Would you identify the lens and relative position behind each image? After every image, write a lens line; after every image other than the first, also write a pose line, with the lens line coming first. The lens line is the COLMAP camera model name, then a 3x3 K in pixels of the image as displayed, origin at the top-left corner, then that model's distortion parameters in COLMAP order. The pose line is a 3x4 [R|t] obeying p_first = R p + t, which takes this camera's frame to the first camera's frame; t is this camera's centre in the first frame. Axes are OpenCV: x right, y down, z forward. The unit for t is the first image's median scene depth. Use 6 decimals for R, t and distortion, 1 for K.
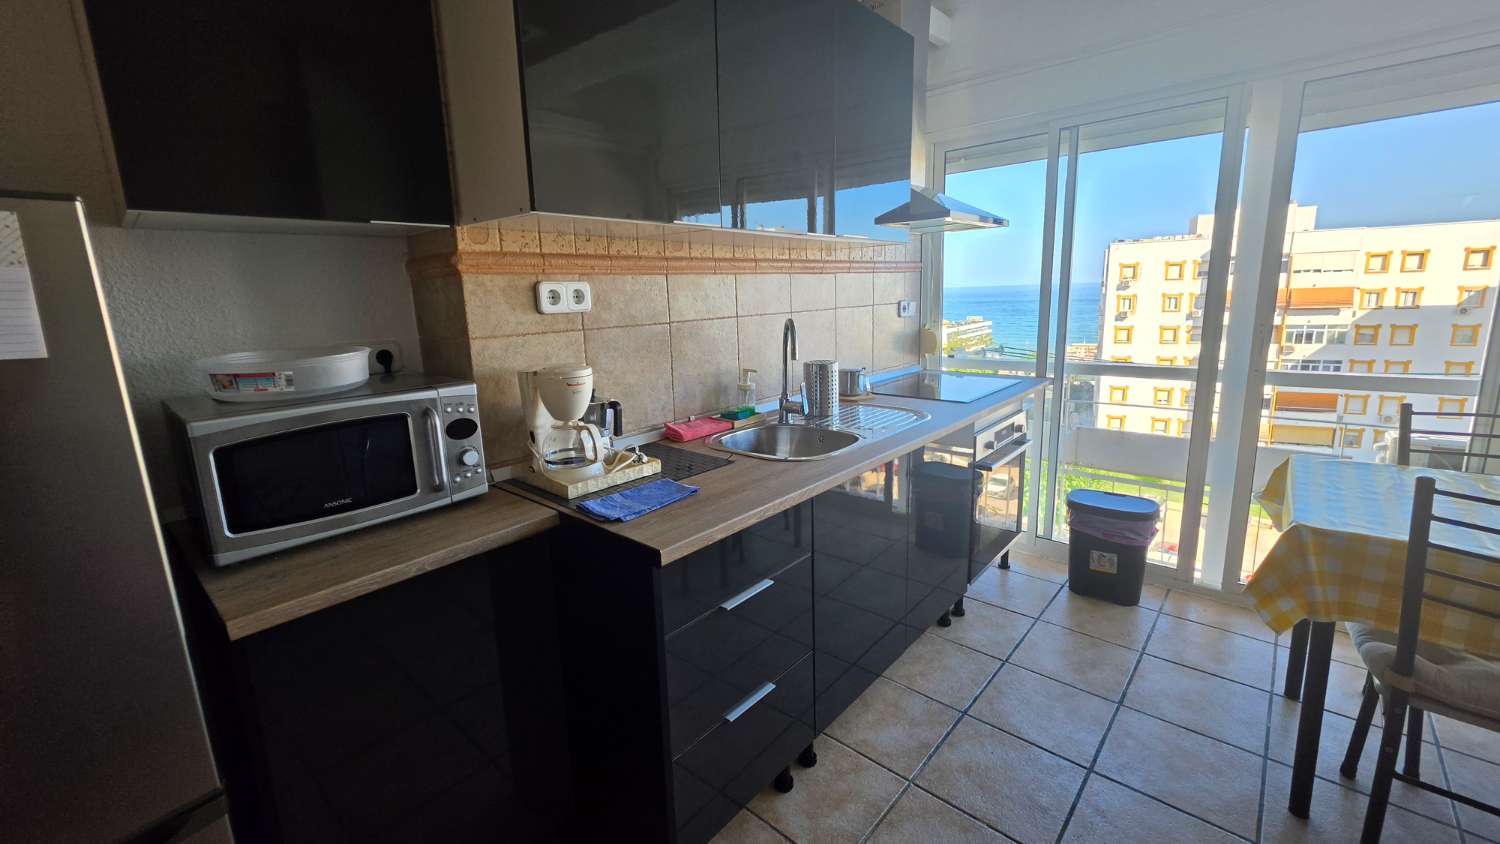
lens RADIAL K [[600.0, 0, 745.5], [0, 600.0, 406.6], [0, 0, 1]] dist [-0.004042, 0.001015]
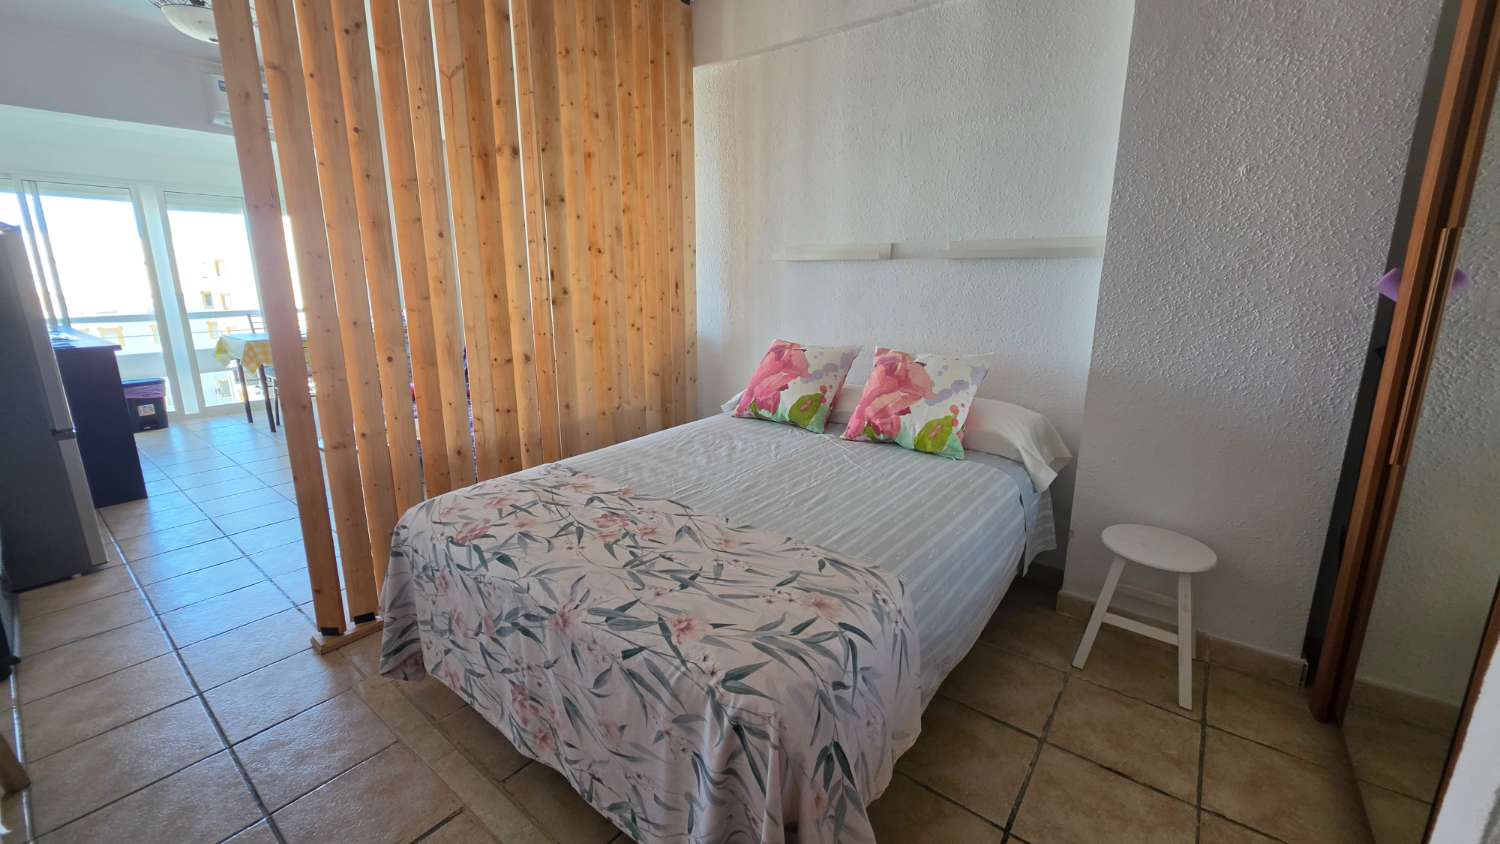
lens RADIAL K [[600.0, 0, 743.5], [0, 600.0, 400.3], [0, 0, 1]] dist [-0.004042, 0.001015]
pose [[-0.081307, -0.171522, 0.981819, -1.481414], [0.195077, 0.963290, 0.184439, 0.240119], [-0.977412, 0.206527, -0.044862, -0.847325]]
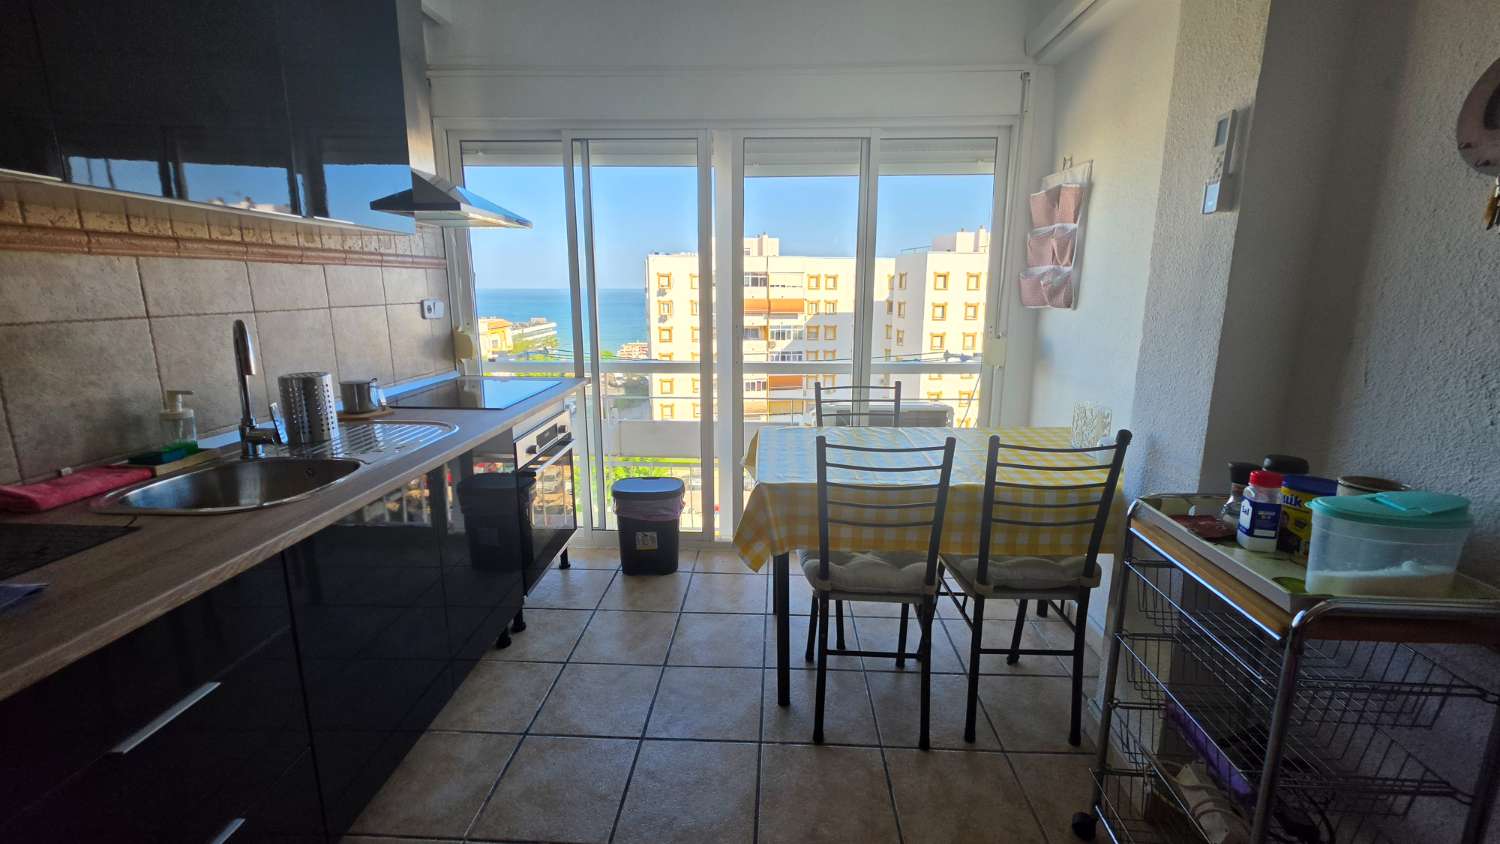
lens RADIAL K [[600.0, 0, 751.9], [0, 600.0, 406.5], [0, 0, 1]] dist [-0.004042, 0.001015]
pose [[0.765489, -0.088013, 0.637401, 0.058163], [0.089921, 0.995513, 0.029471, -0.002308], [-0.637135, 0.034756, 0.769968, 0.012342]]
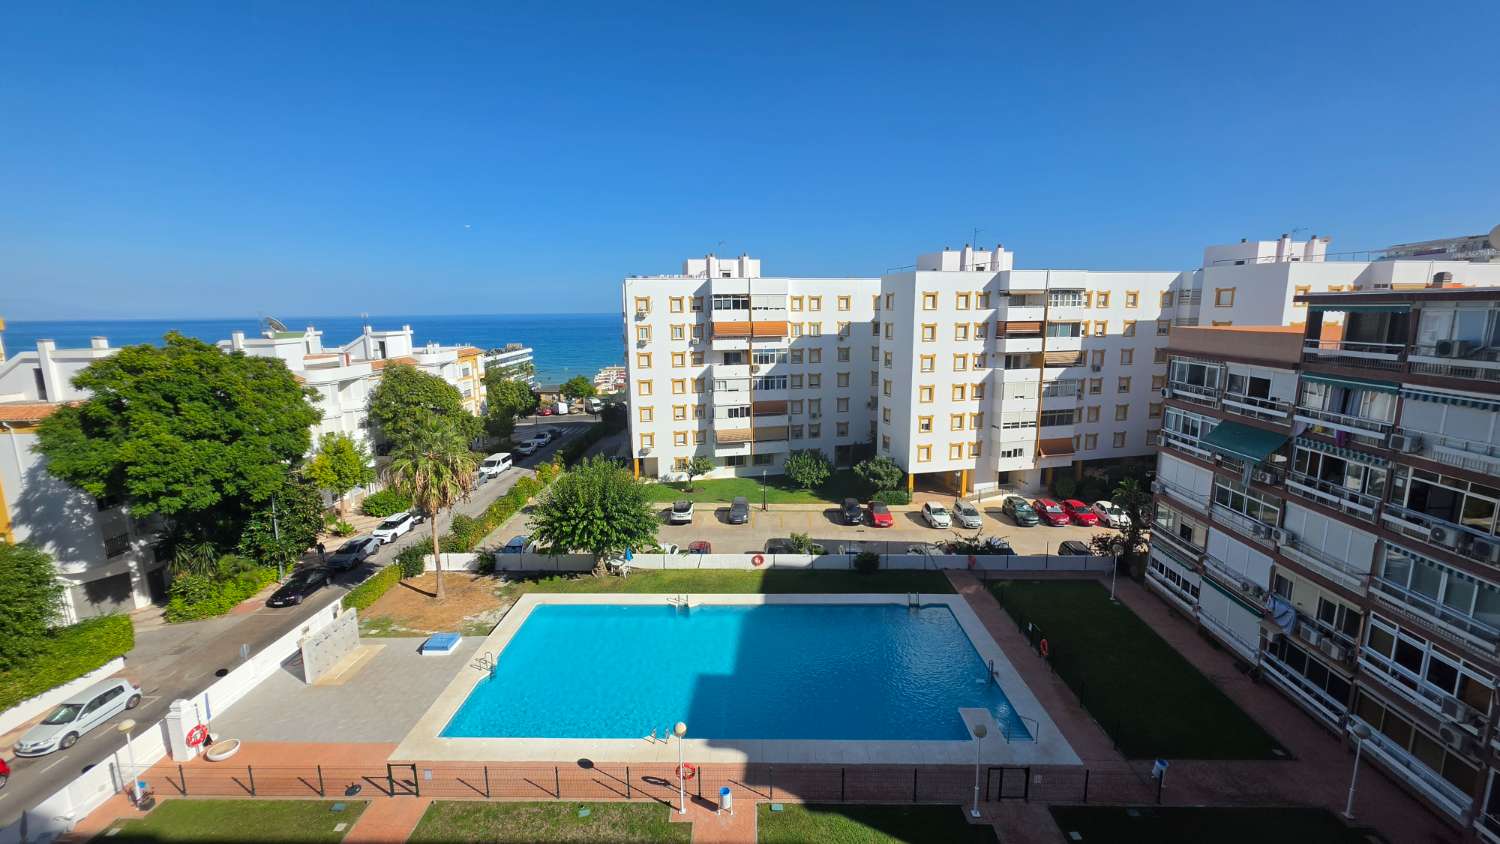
lens RADIAL K [[600.0, 0, 745.7], [0, 600.0, 407.8], [0, 0, 1]] dist [-0.004042, 0.001015]
pose [[0.748859, -0.078801, 0.658028, 0.652490], [0.106455, 0.994315, -0.002077, -0.205609], [-0.654124, 0.071605, 0.752991, 0.914287]]
